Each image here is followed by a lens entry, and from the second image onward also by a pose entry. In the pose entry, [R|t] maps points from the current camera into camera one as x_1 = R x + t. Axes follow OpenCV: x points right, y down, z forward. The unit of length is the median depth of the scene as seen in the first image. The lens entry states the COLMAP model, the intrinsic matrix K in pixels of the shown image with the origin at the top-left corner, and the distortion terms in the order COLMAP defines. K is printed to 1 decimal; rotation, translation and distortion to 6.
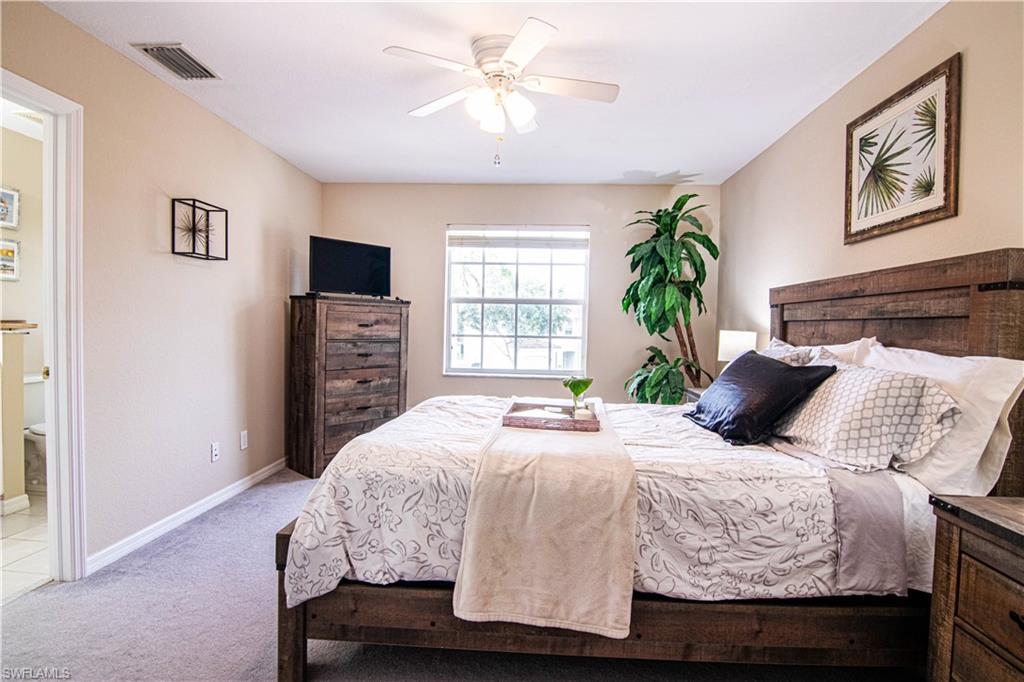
lens RADIAL K [[520.2, 0, 506.8], [0, 520.2, 344.0], [0, 0, 1]] dist [-0.008790, -0.009469]
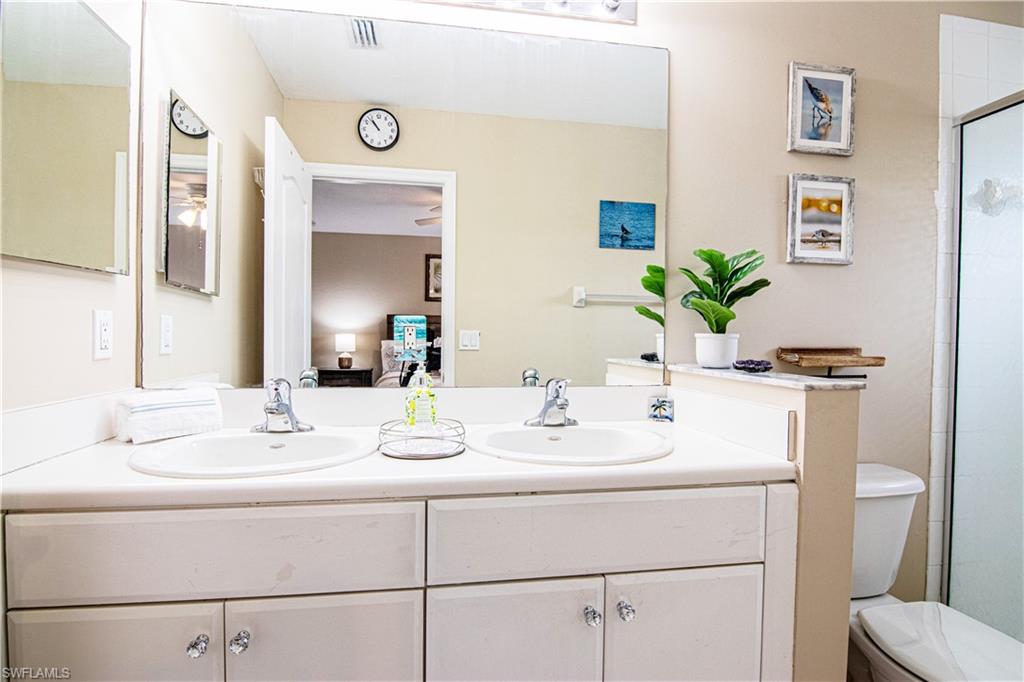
lens RADIAL K [[520.2, 0, 506.8], [0, 520.2, 344.0], [0, 0, 1]] dist [-0.008790, -0.009469]
pose [[0.229287, -0.001115, -0.973358, -0.510515], [-0.042920, 0.999015, -0.011255, -0.028387], [0.972412, 0.044357, 0.229014, 0.532848]]
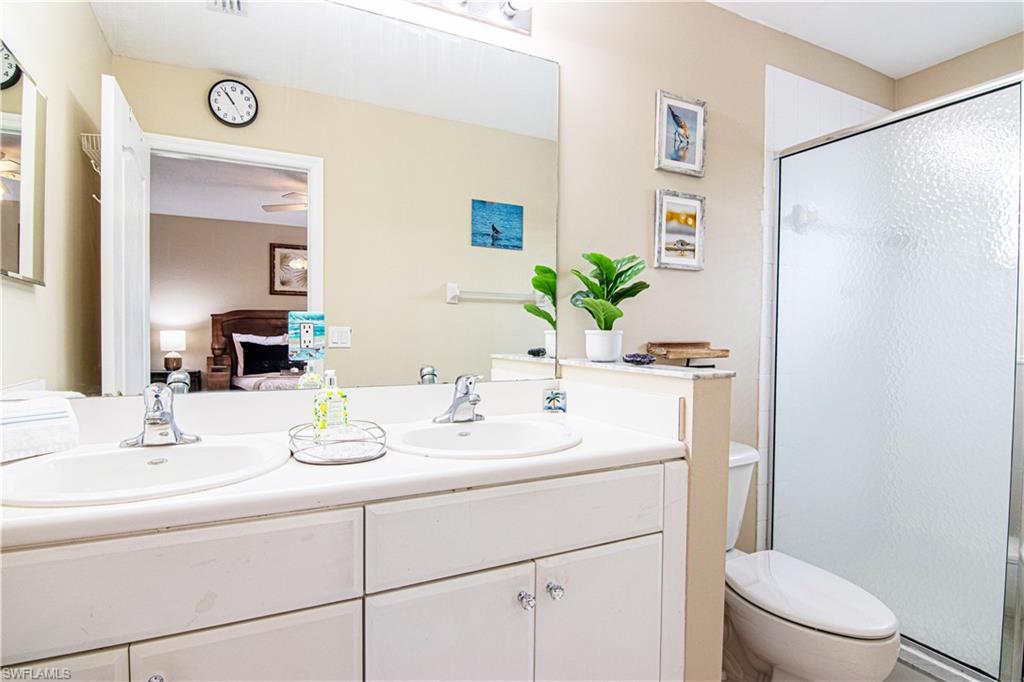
lens RADIAL K [[520.2, 0, 506.8], [0, 520.2, 344.0], [0, 0, 1]] dist [-0.008790, -0.009469]
pose [[0.501962, 0.003178, -0.864884, -0.522428], [-0.030400, 0.999440, -0.013971, -0.027611], [0.864355, 0.033306, 0.501778, 0.492409]]
